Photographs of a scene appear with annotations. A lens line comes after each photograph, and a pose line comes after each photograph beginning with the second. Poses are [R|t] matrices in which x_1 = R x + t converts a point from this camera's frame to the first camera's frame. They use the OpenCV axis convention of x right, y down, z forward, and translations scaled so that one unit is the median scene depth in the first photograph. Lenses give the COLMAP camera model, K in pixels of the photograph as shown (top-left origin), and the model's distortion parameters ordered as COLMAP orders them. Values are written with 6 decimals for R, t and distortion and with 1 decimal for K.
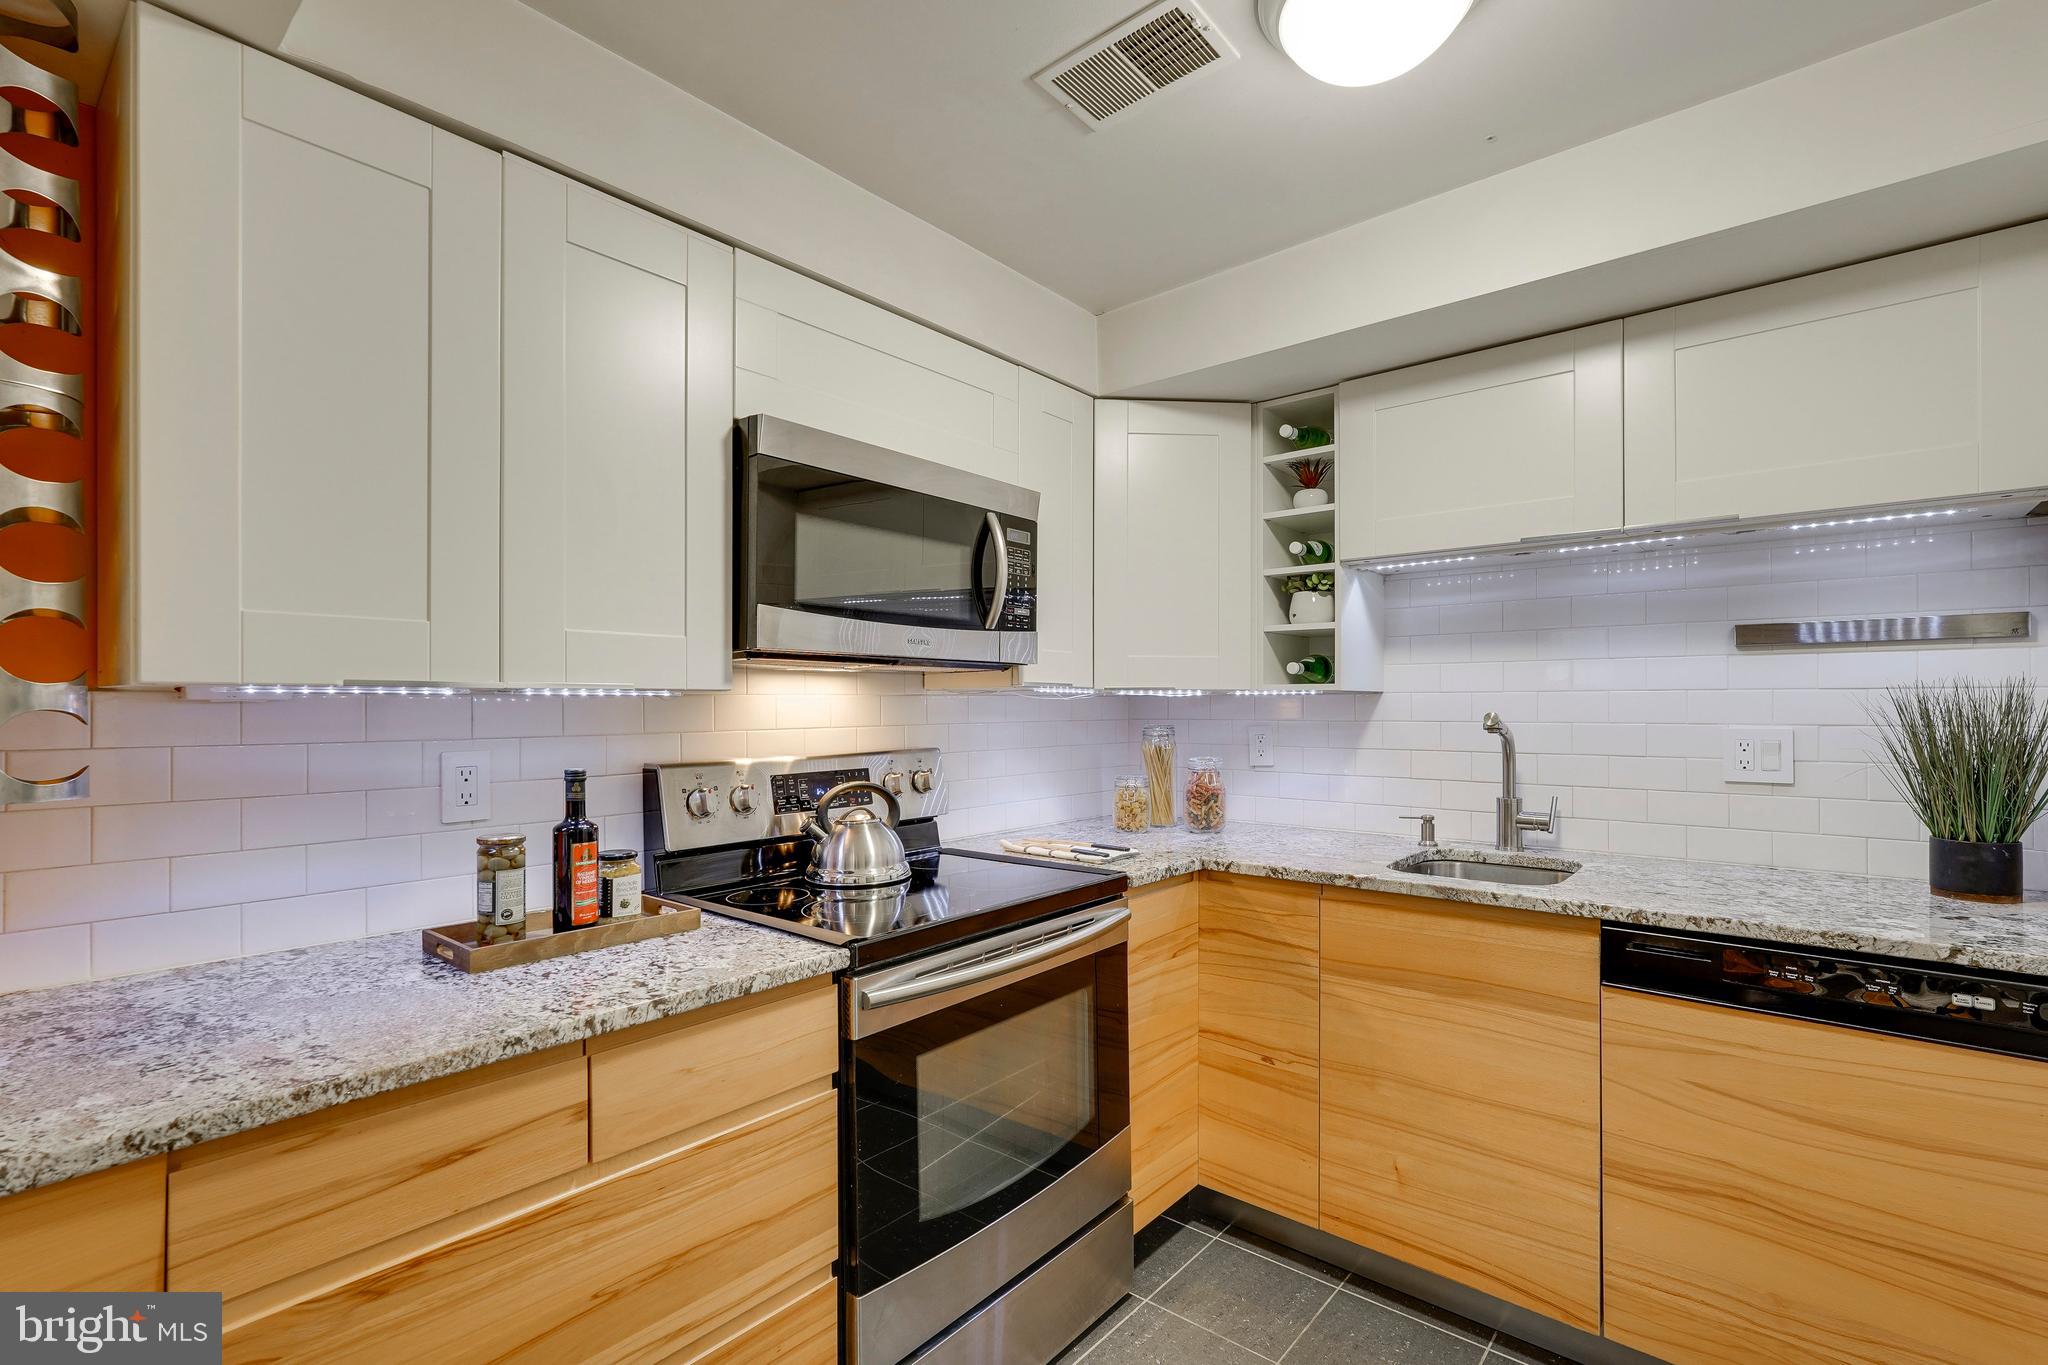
lens RADIAL K [[939.1, 0, 1024.3], [0, 939.1, 705.9], [0, 0, 1]] dist [-0.011197, 0.003197]
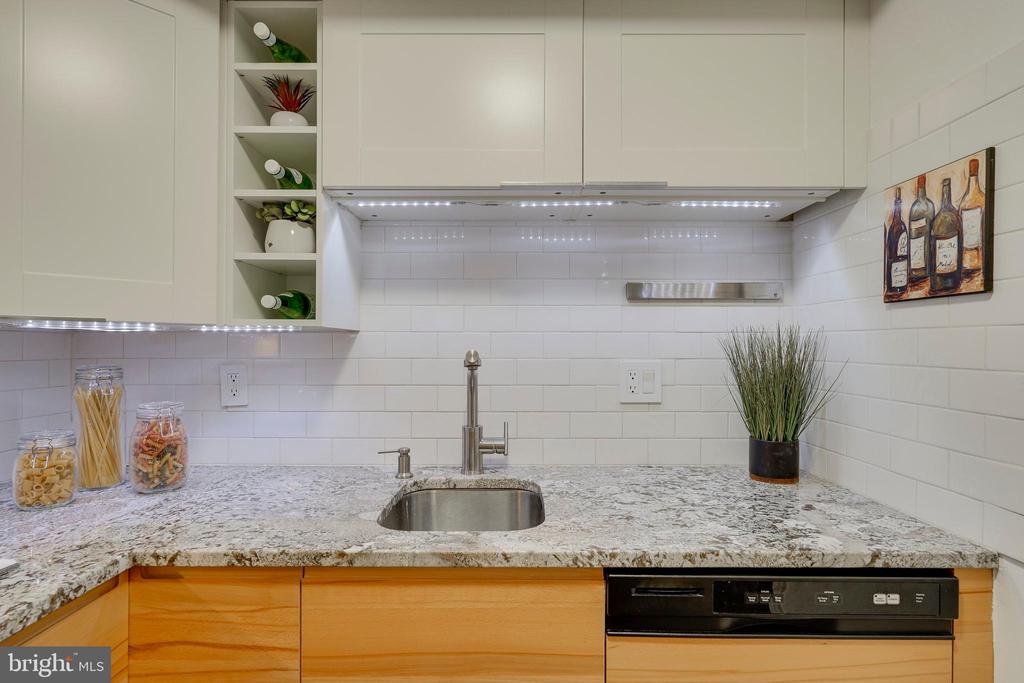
lens RADIAL K [[553.1, 0, 521.5], [0, 553.1, 341.5], [0, 0, 1]] dist [0.004243, 0.002319]
pose [[0.763433, 0.007380, 0.645845, 0.154822], [-0.001549, 0.999953, -0.009595, 0.003559], [-0.645886, 0.006325, 0.763408, 0.525645]]
